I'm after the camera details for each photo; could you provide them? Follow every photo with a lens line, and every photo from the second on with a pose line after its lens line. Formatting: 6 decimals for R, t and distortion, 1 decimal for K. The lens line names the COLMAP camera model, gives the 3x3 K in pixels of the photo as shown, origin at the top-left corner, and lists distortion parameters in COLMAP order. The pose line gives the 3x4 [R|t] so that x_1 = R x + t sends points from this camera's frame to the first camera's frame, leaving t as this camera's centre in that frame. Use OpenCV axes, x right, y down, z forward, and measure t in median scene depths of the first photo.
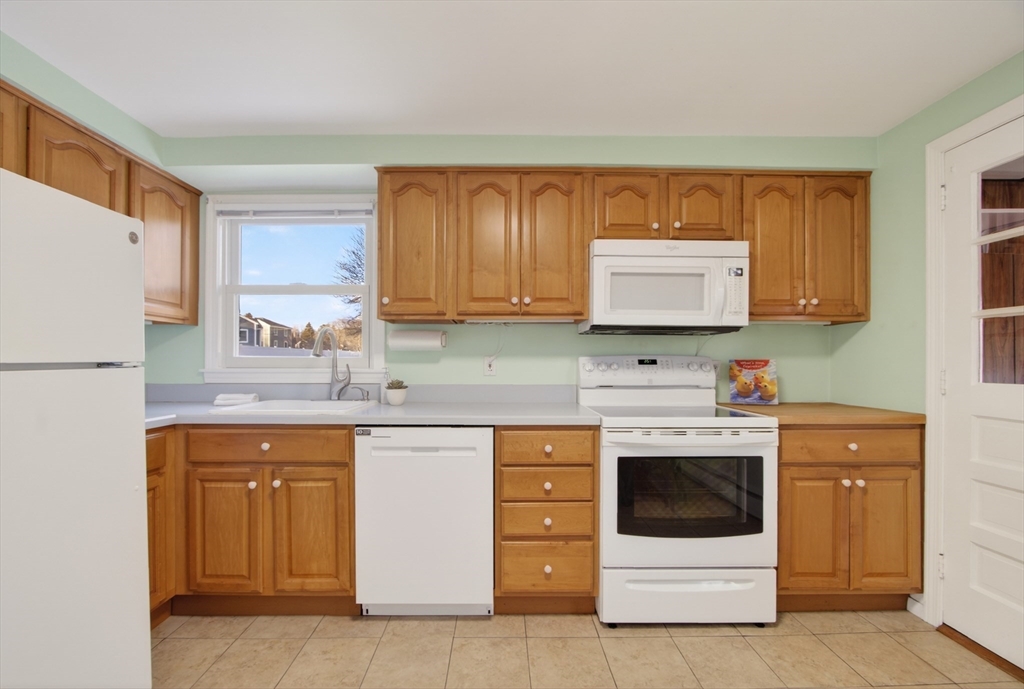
lens RADIAL K [[469.0, 0, 511.1], [0, 469.0, 355.2], [0, 0, 1]] dist [-0.026375, 0.003789]
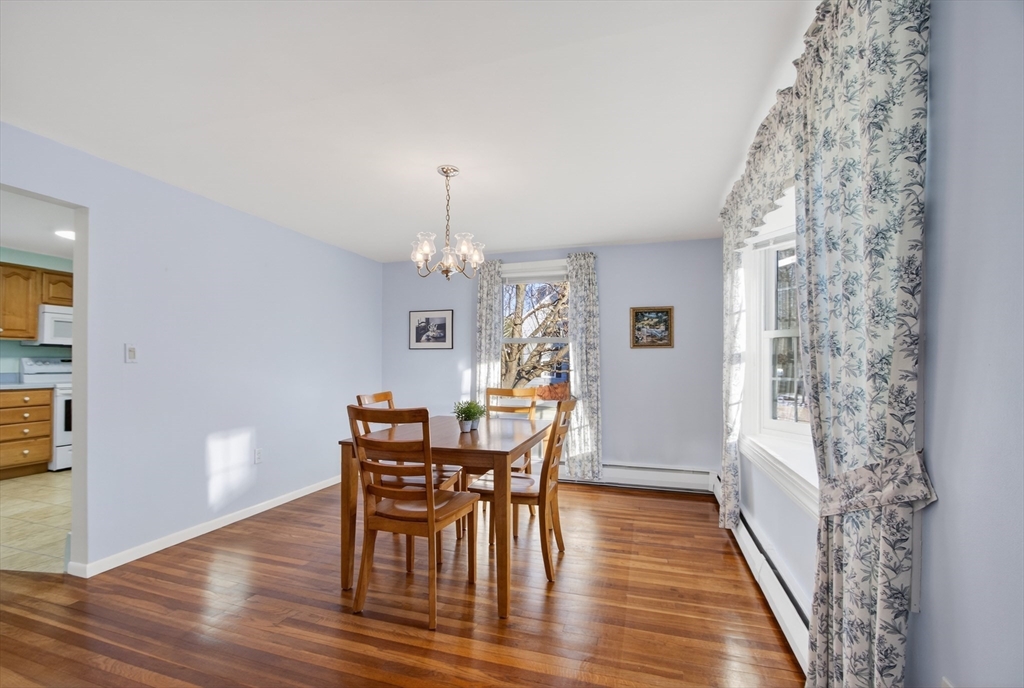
lens RADIAL K [[450.4, 0, 506.7], [0, 450.4, 359.8], [0, 0, 1]] dist [-0.014517, 0.001503]
pose [[0.314319, 0.007889, 0.949285, -1.148882], [-0.019128, 0.999815, -0.001975, -0.028086], [-0.949125, -0.017537, 0.314412, -1.756027]]
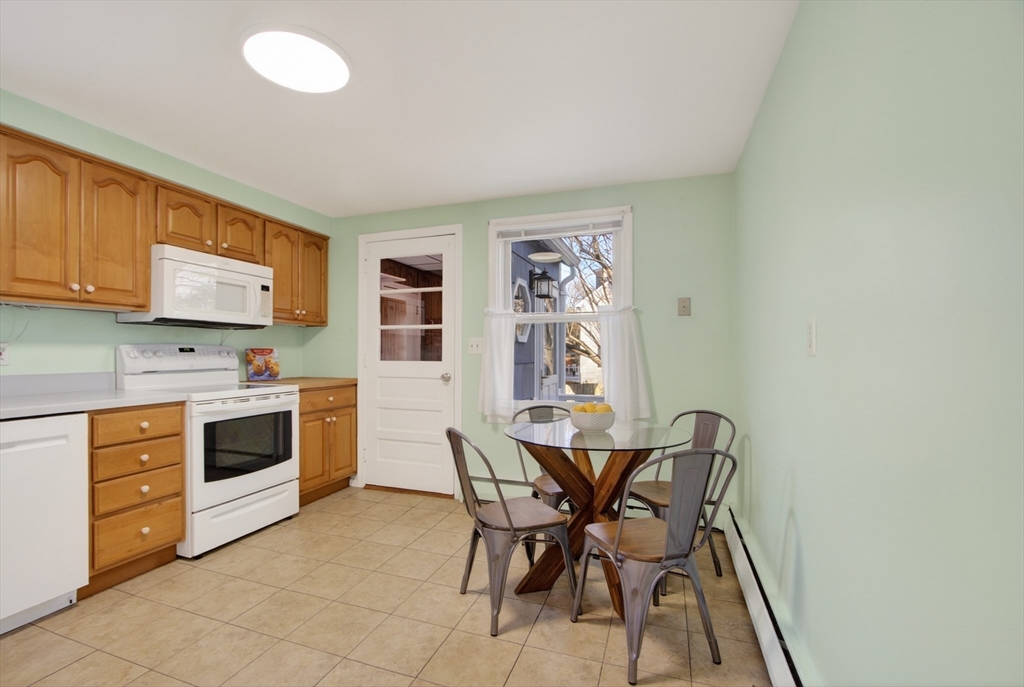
lens RADIAL K [[452.8, 0, 506.6], [0, 452.8, 351.8], [0, 0, 1]] dist [-0.015809, 0.001619]
pose [[0.330757, -0.001066, 0.943715, -0.613435], [-0.011292, 0.999923, 0.005088, 0.004413], [-0.943648, -0.012340, 0.330720, -0.177682]]
